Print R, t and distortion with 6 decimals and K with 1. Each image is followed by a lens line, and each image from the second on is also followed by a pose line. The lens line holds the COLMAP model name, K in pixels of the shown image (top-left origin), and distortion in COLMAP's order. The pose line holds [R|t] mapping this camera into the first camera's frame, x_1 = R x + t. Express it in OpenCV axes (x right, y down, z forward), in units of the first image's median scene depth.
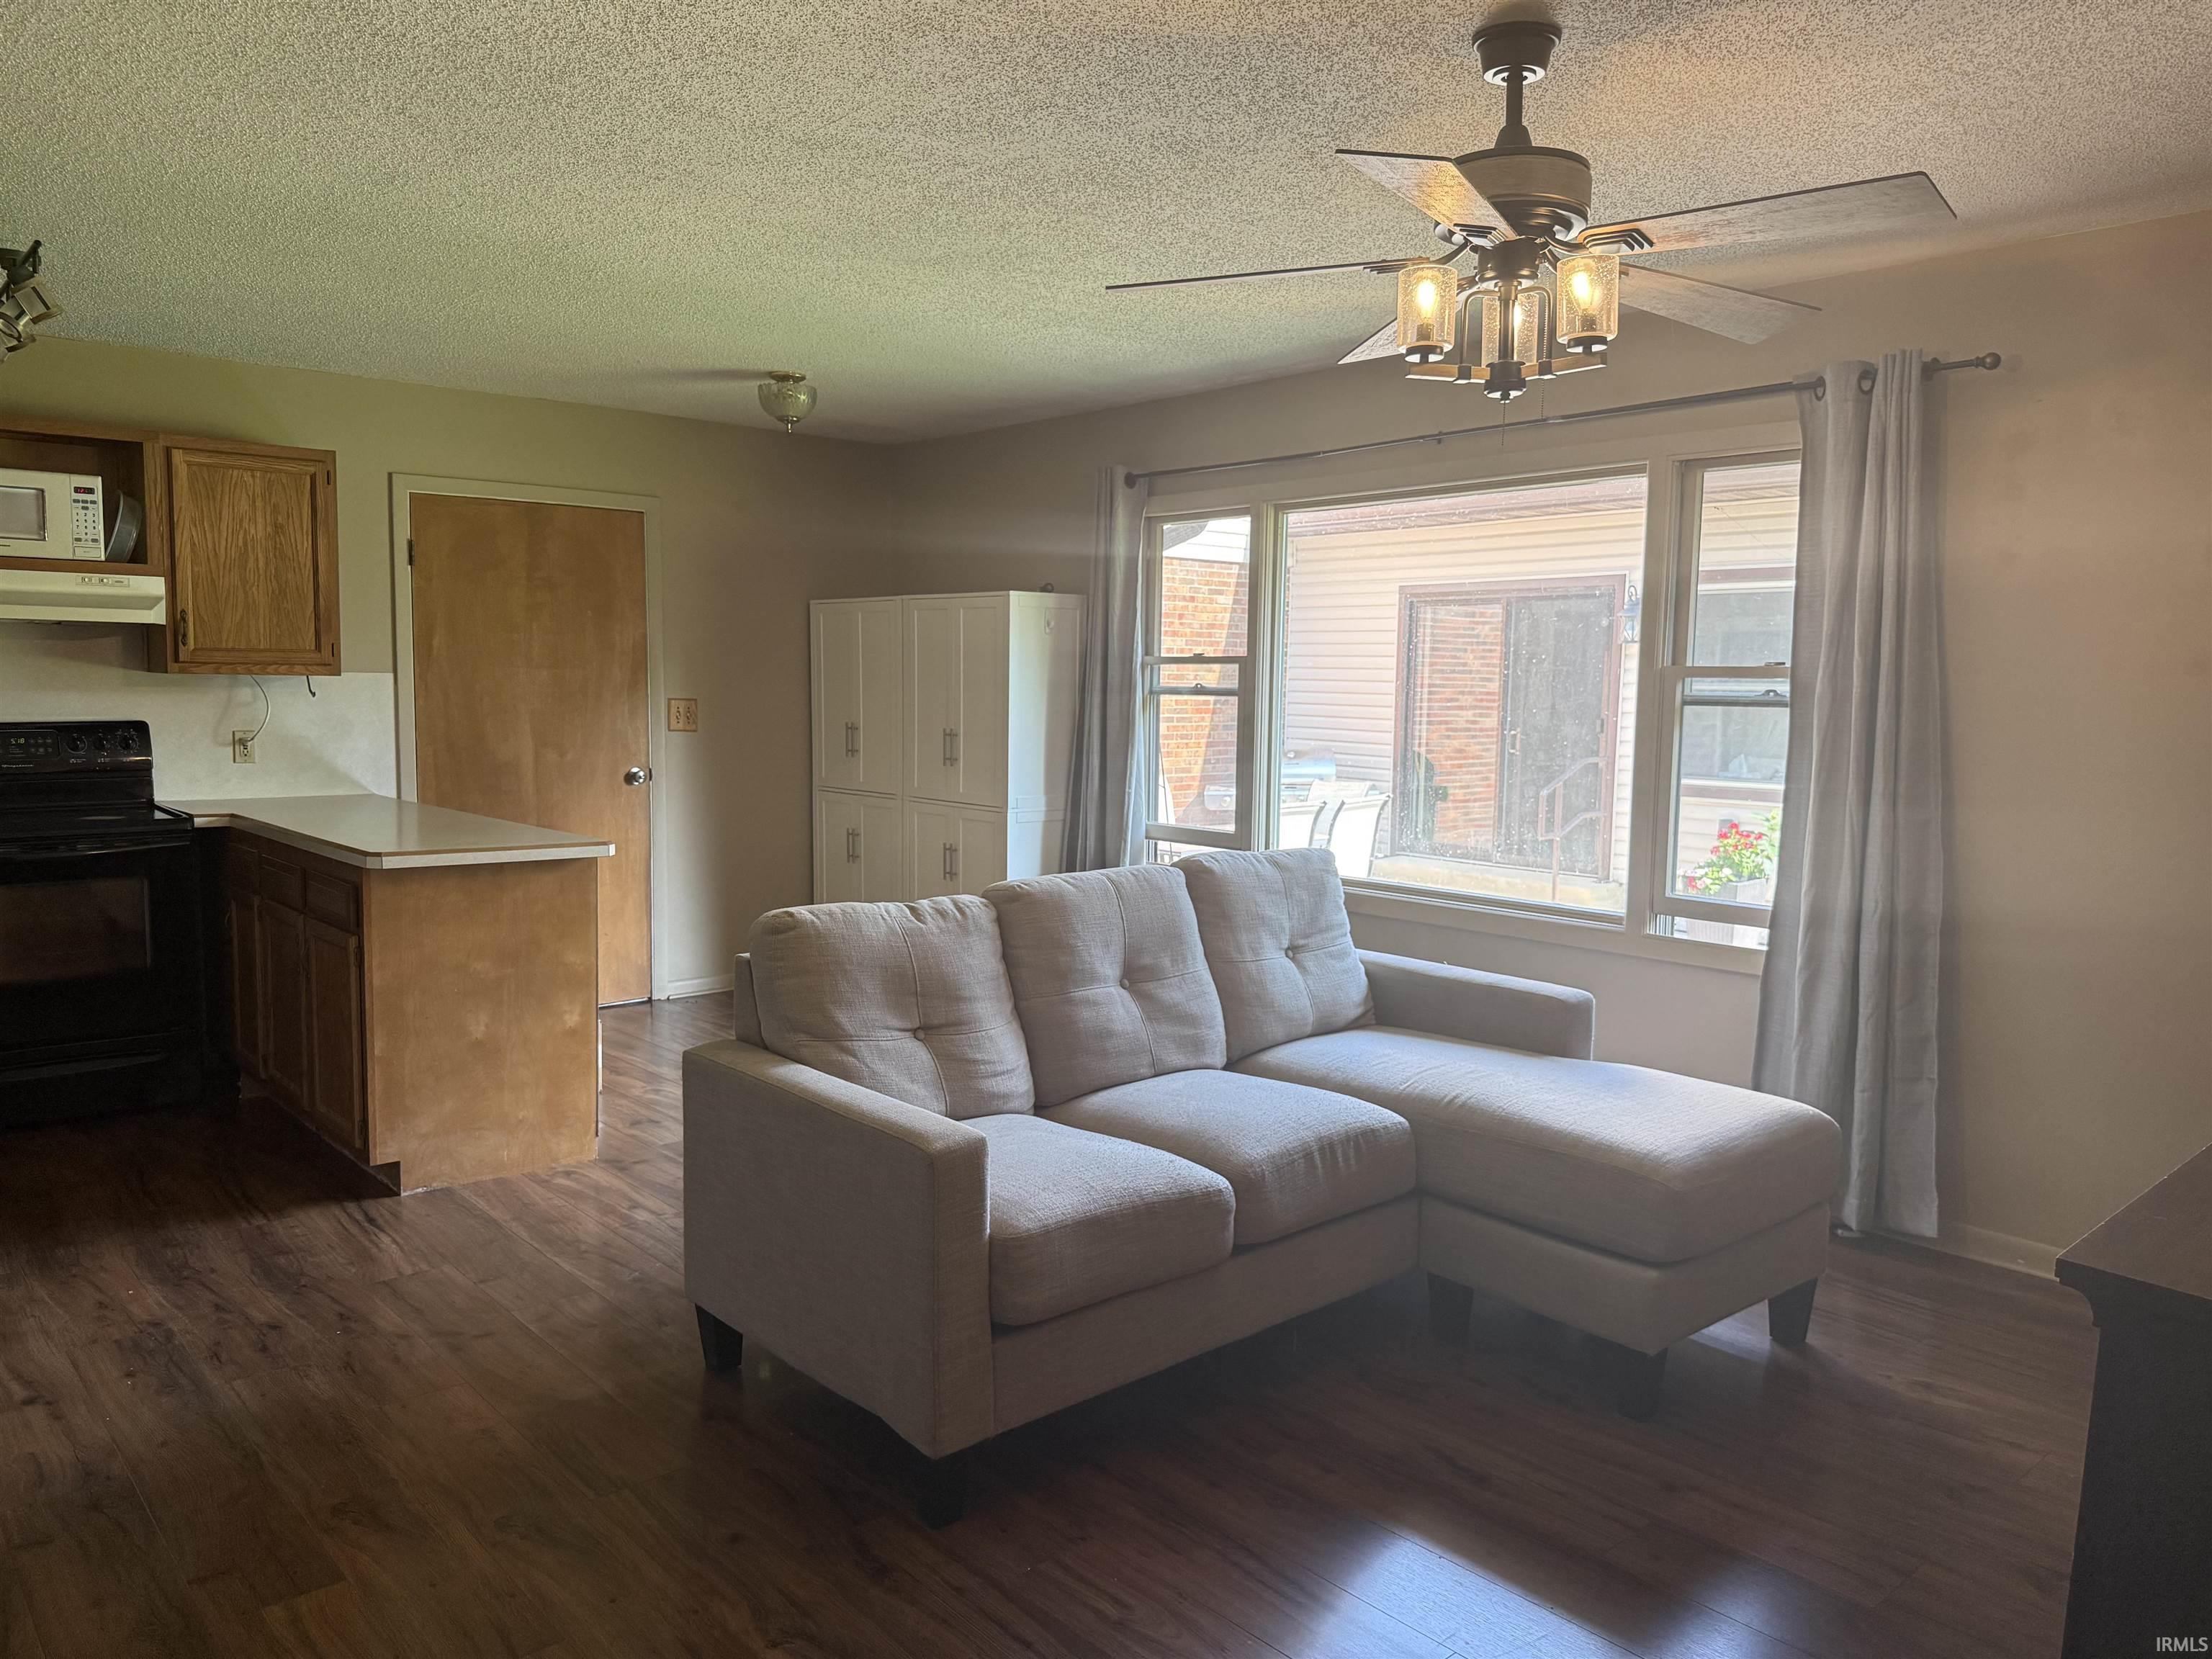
lens RADIAL K [[1566.9, 0, 1108.1], [0, 1566.9, 826.3], [0, 0, 1]] dist [0.007539, -0.008245]
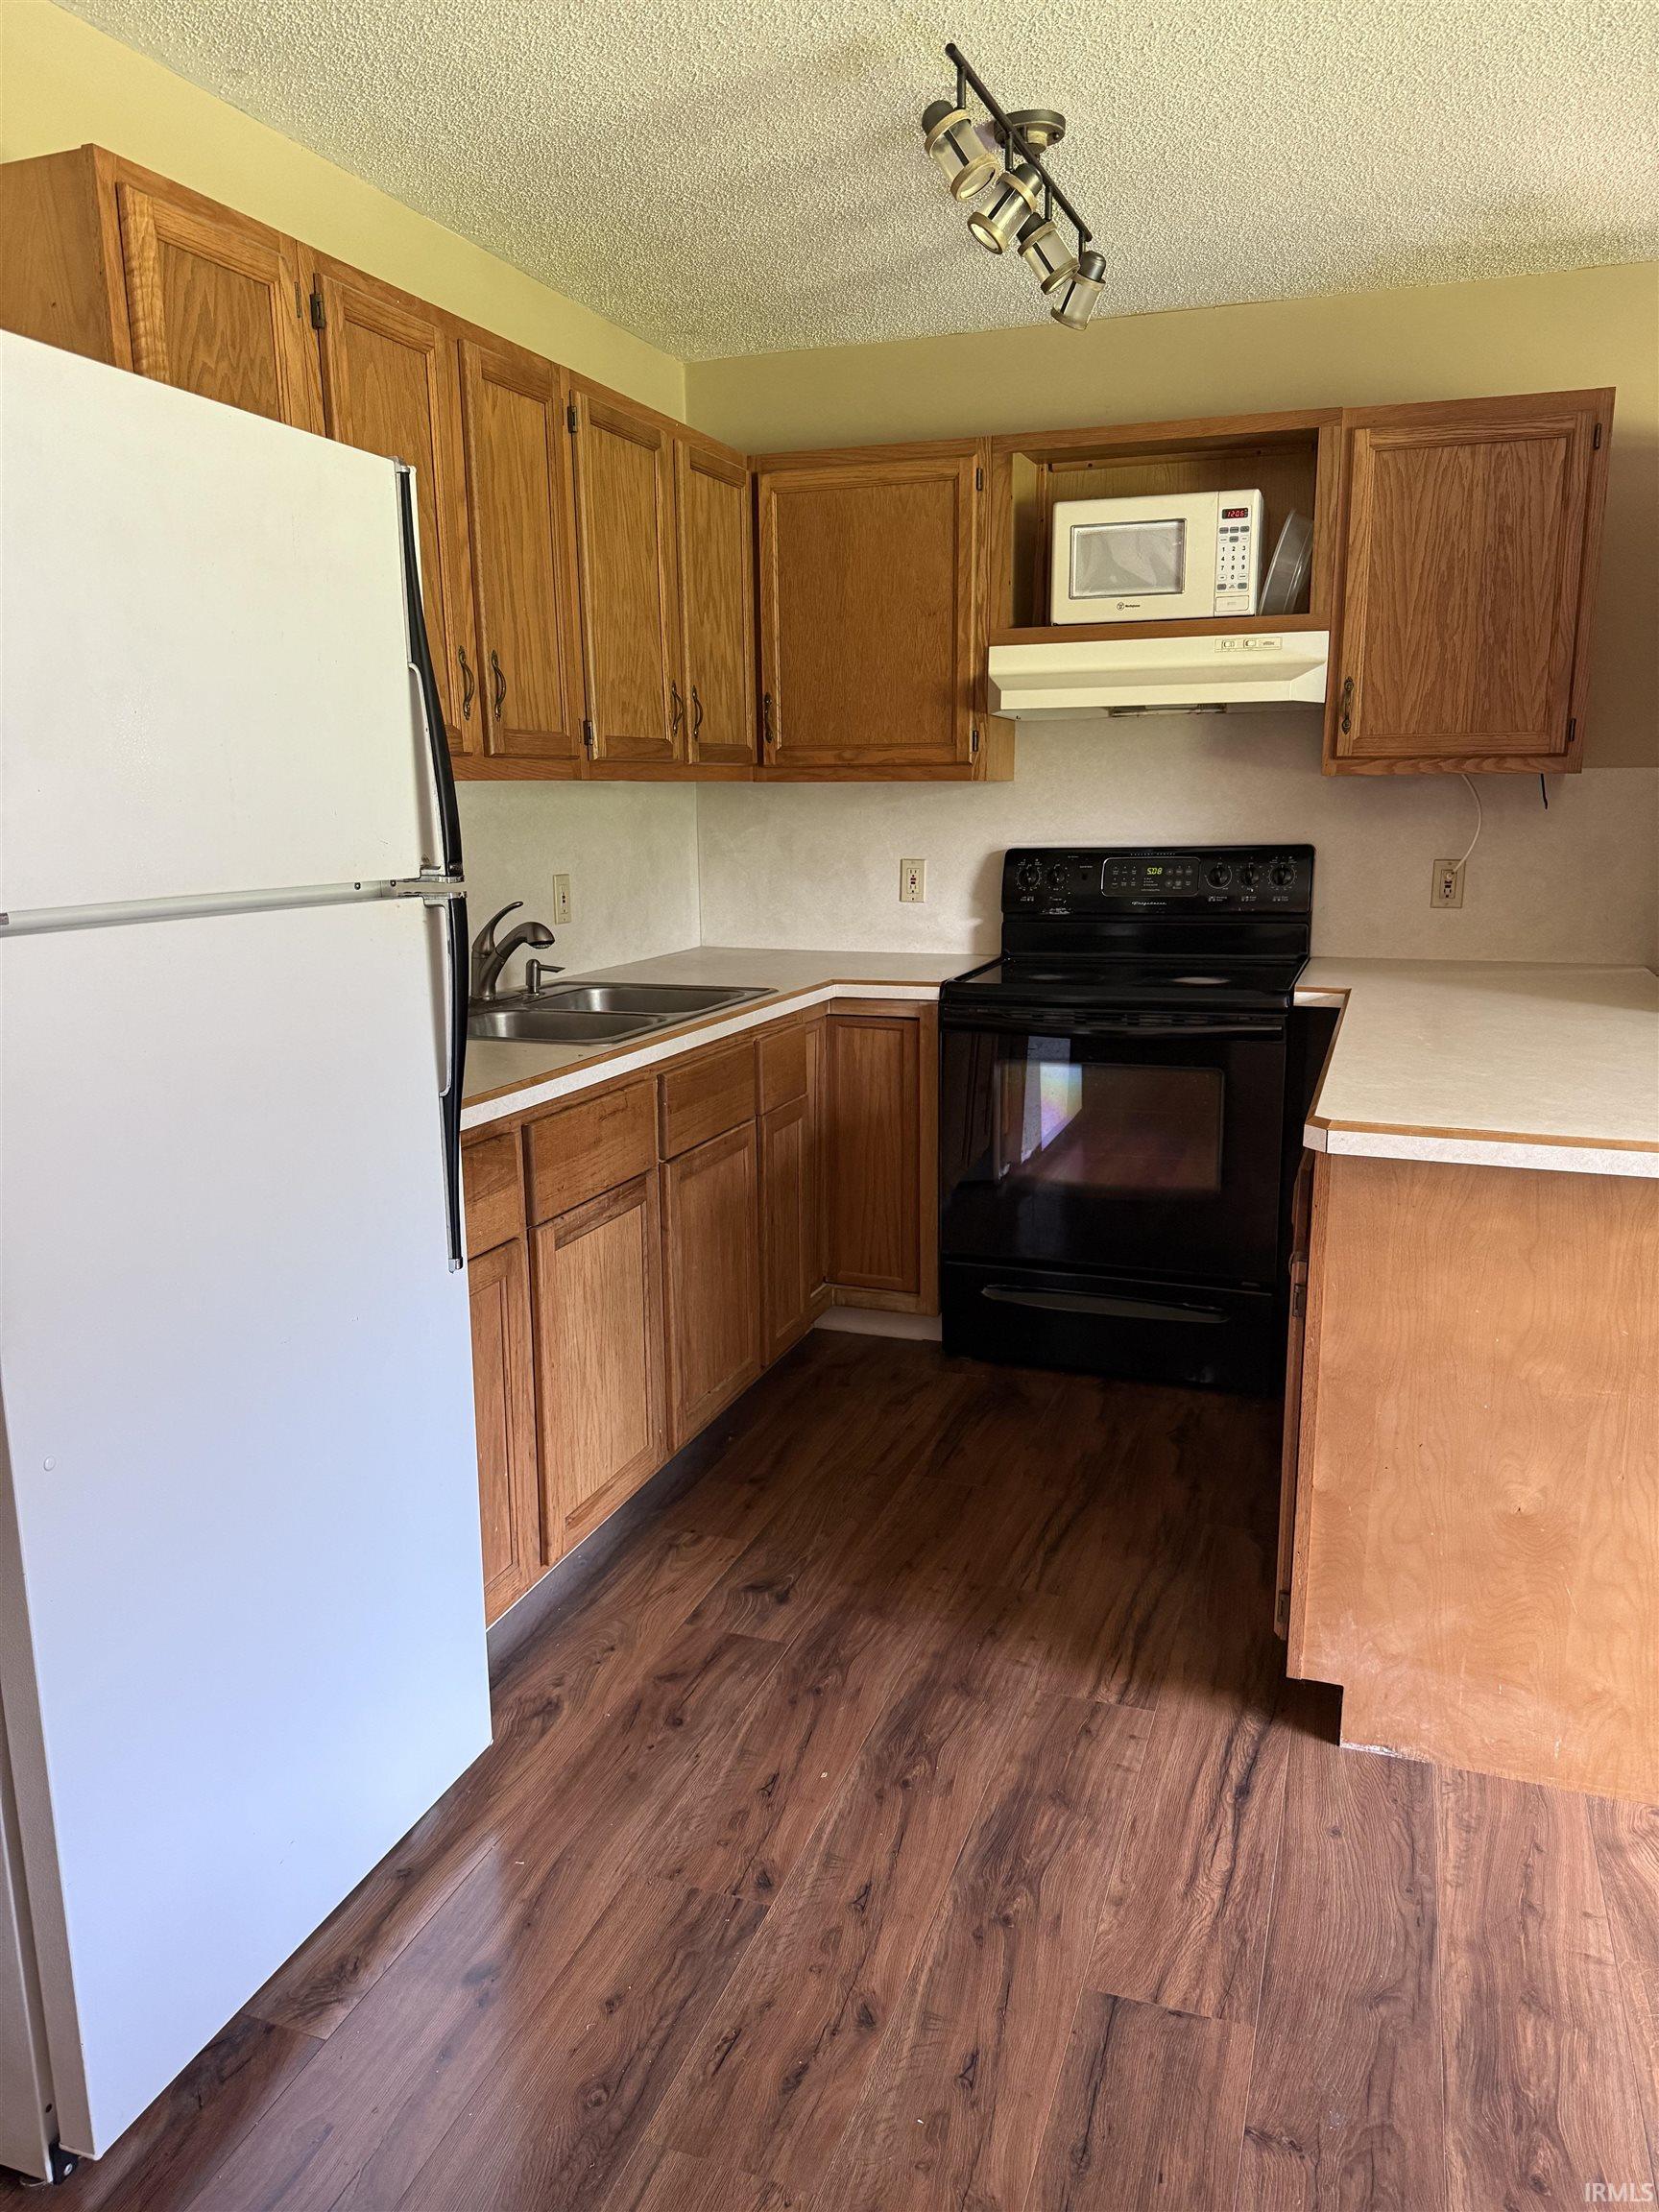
lens RADIAL K [[1566.9, 0, 831.1], [0, 1566.9, 1116.6], [0, 0, 1]] dist [0.007539, -0.008245]
pose [[0.479266, 0.160439, -0.862881, -0.101363], [-0.065862, 0.986952, 0.146926, -0.044147], [0.875195, -0.013586, 0.483579, 0.573960]]
